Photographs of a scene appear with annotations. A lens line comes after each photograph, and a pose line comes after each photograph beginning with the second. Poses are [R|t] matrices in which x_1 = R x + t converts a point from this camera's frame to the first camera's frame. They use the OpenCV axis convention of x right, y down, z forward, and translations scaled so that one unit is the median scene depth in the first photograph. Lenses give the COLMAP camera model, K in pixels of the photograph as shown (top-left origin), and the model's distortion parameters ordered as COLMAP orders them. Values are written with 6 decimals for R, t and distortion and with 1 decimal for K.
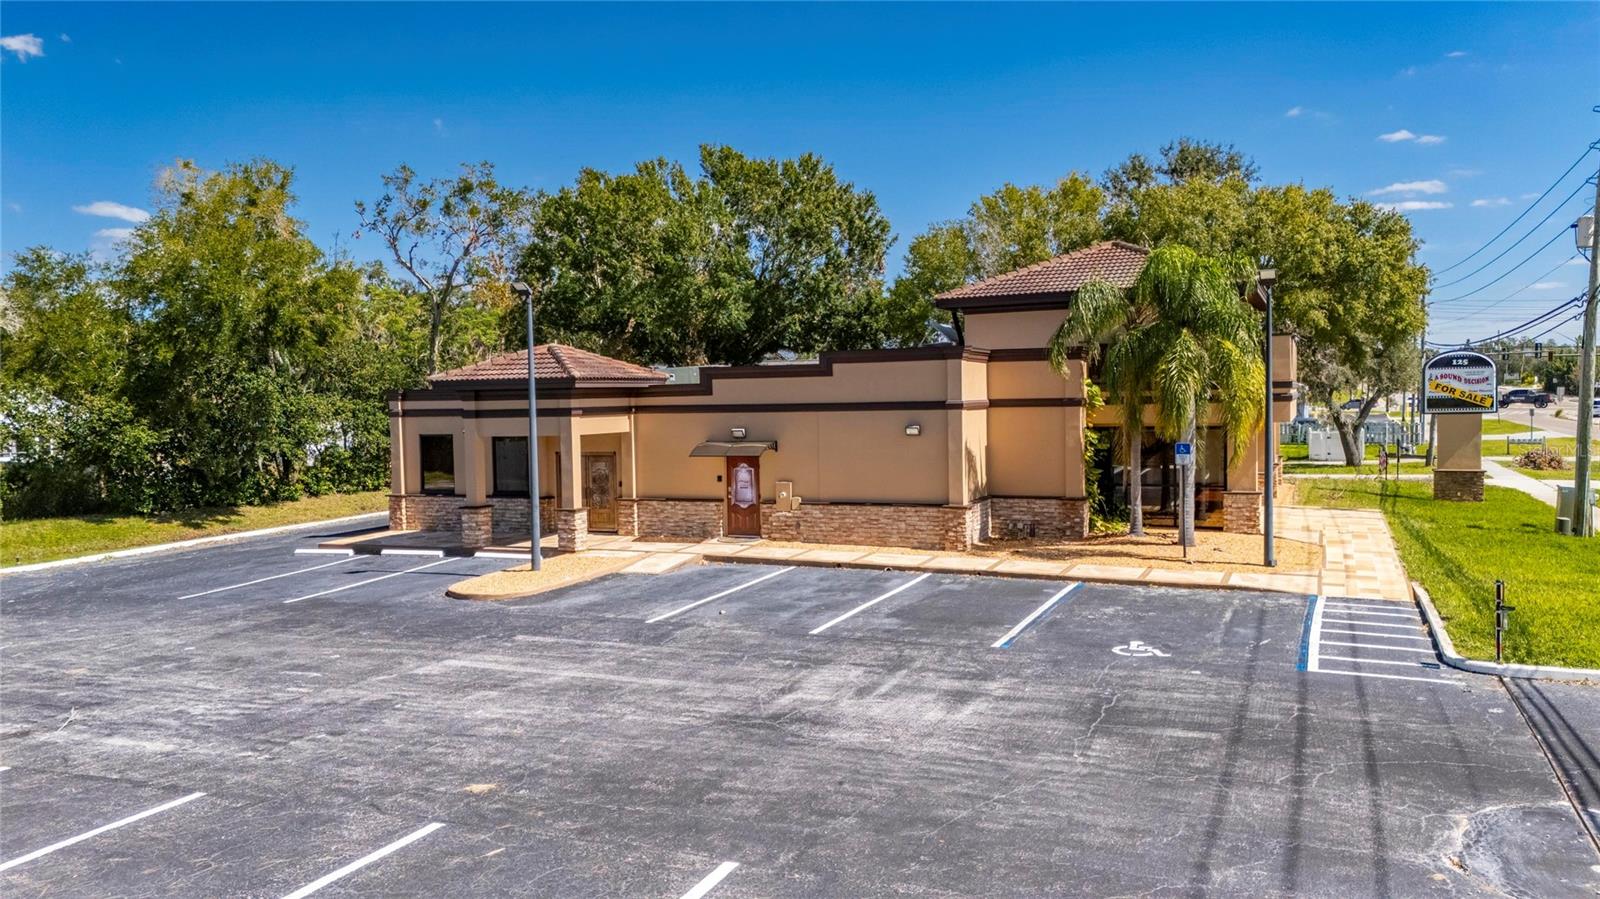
lens RADIAL K [[1175.5, 0, 806.7], [0, 1175.5, 437.3], [0, 0, 1]] dist [0.078280, -0.081191]
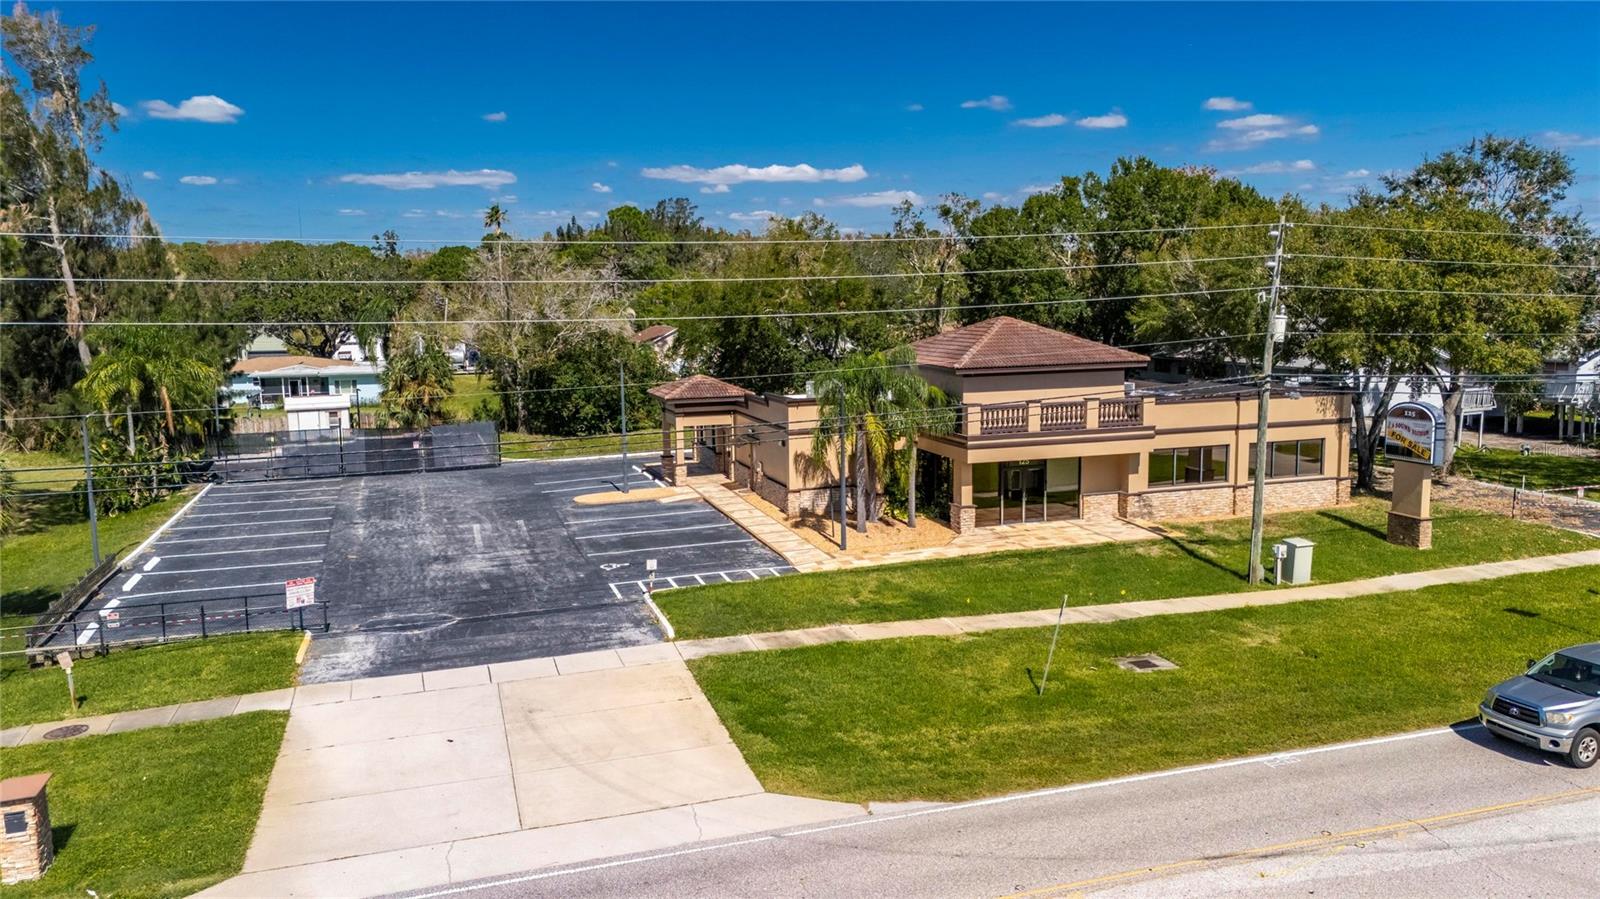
lens RADIAL K [[1175.5, 0, 806.7], [0, 1175.5, 437.3], [0, 0, 1]] dist [0.078280, -0.081191]
pose [[0.670410, 0.102041, -0.734941, 1.638873], [-0.025269, 0.993064, 0.114830, -0.253813], [0.741561, -0.058412, 0.668338, -0.166332]]
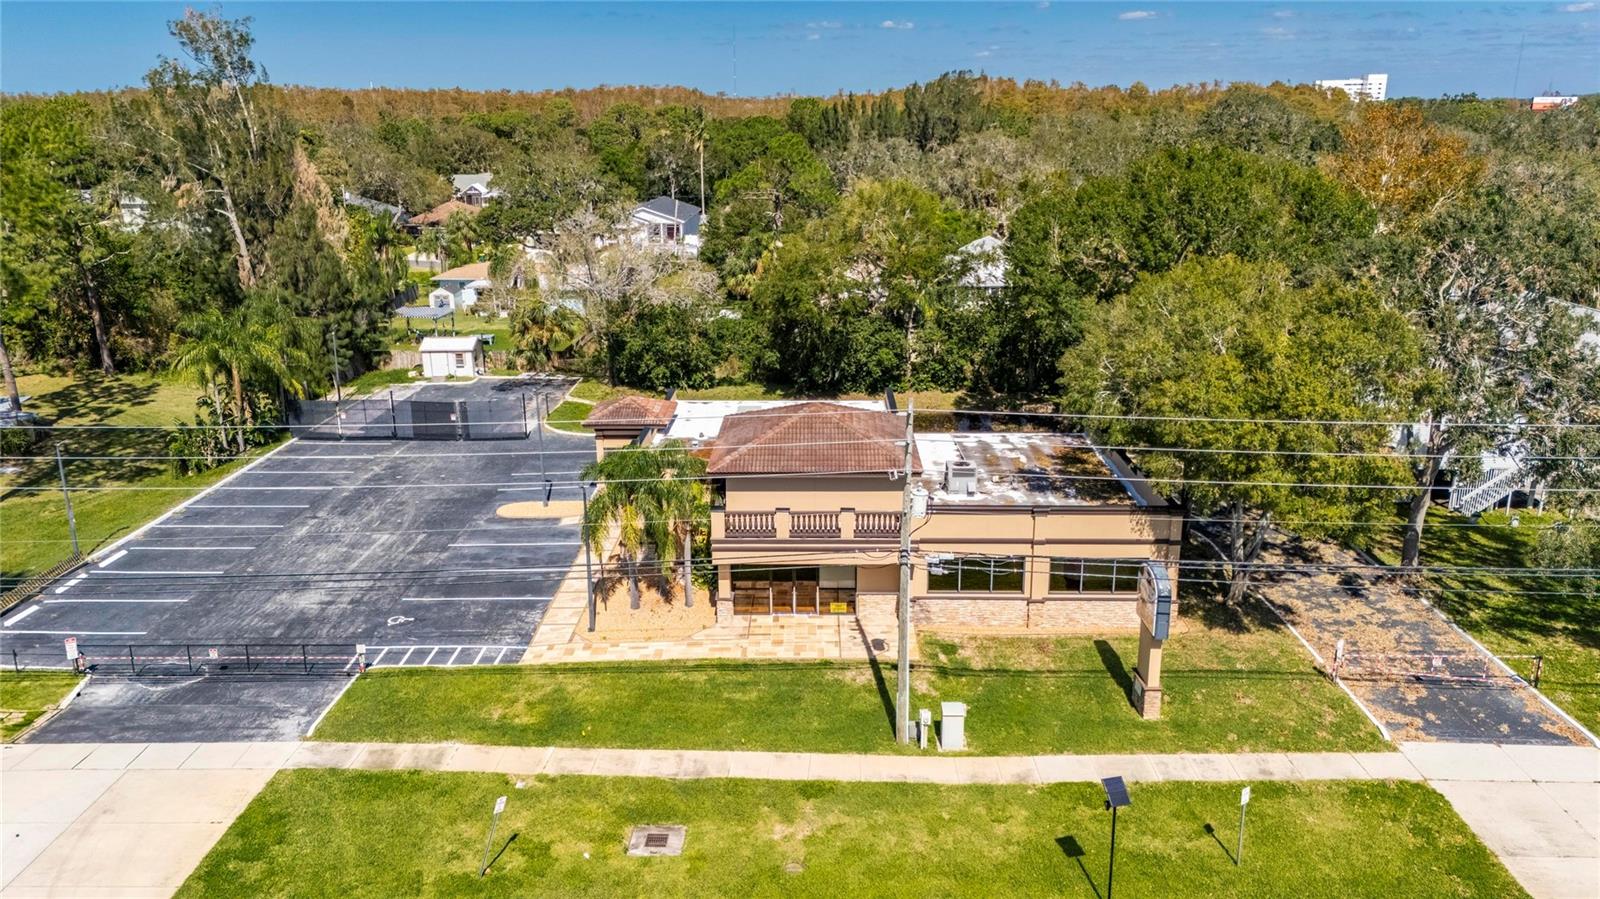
lens RADIAL K [[1175.5, 0, 806.7], [0, 1175.5, 437.3], [0, 0, 1]] dist [0.078280, -0.081191]
pose [[0.384193, 0.262991, -0.885004, 2.146645], [-0.035258, 0.962051, 0.270581, -0.718236], [0.922579, -0.072752, 0.378886, 0.656941]]
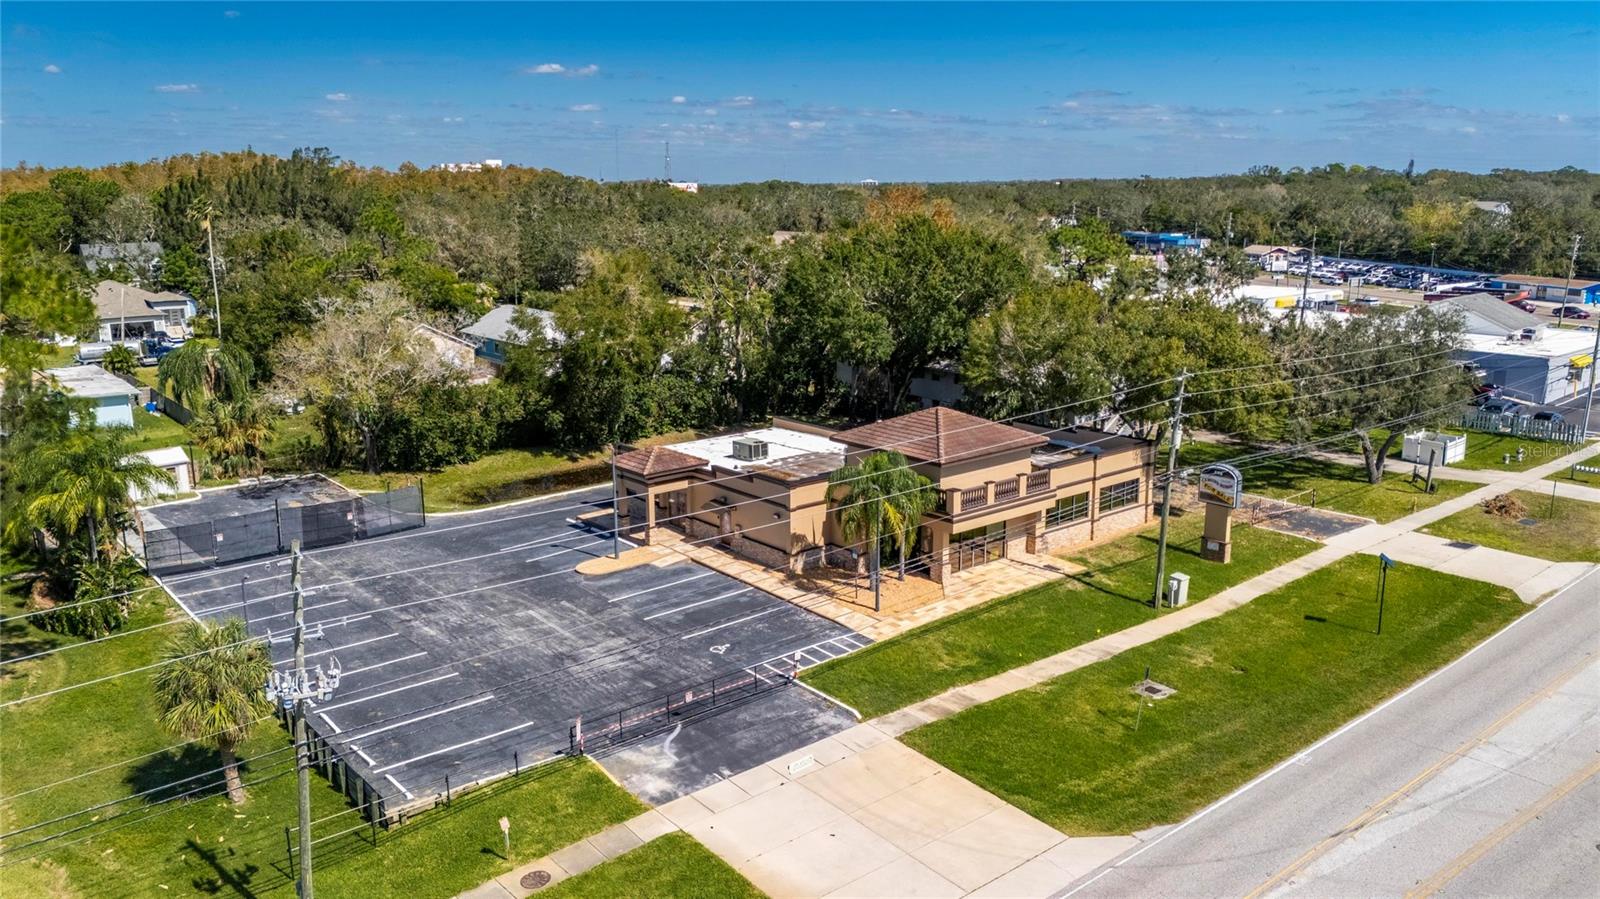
lens RADIAL K [[1175.5, 0, 806.7], [0, 1175.5, 437.3], [0, 0, 1]] dist [0.078280, -0.081191]
pose [[0.894532, 0.107639, -0.433851, 1.243102], [-0.027615, 0.982028, 0.186705, -0.647713], [0.446150, -0.155033, 0.881428, -1.003056]]
